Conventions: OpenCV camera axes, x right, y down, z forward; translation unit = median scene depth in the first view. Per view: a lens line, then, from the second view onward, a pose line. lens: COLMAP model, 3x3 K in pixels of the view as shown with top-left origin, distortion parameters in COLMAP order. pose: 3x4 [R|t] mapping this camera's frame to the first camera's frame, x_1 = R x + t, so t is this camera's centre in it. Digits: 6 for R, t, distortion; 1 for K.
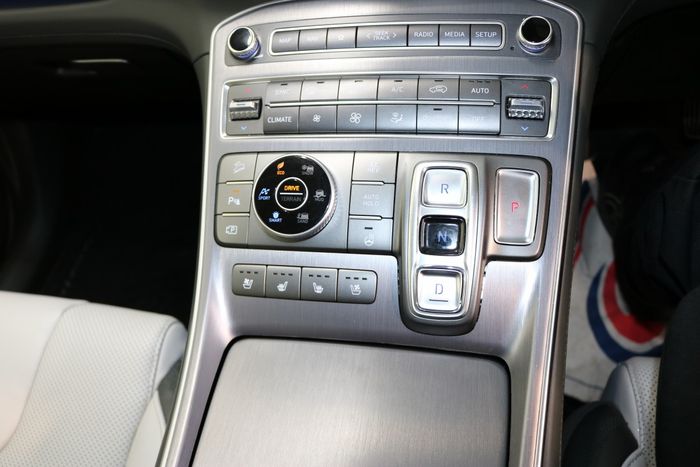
lens RADIAL K [[549.1, 0, 350.0], [0, 549.1, 233.5], [0, 0, 1]] dist [-0.074305, -0.000252]
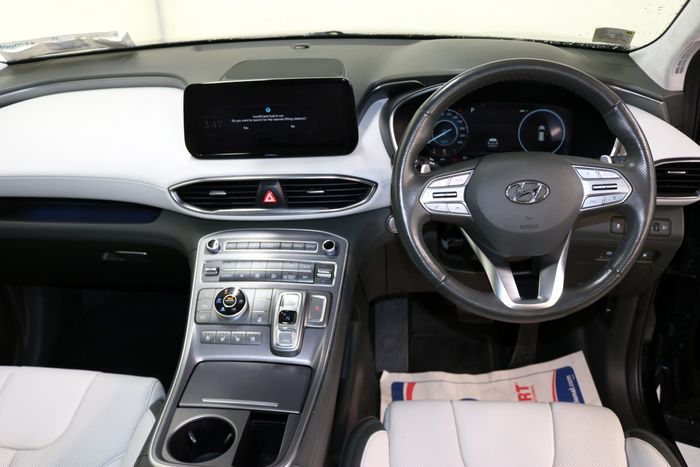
lens RADIAL K [[549.1, 0, 350.0], [0, 549.1, 233.5], [0, 0, 1]] dist [-0.074305, -0.000252]
pose [[0.989933, 0.054272, 0.130718, 0.089566], [-0.000102, 0.923835, -0.382791, 0.553342], [-0.141536, 0.378924, 0.914540, -1.387165]]
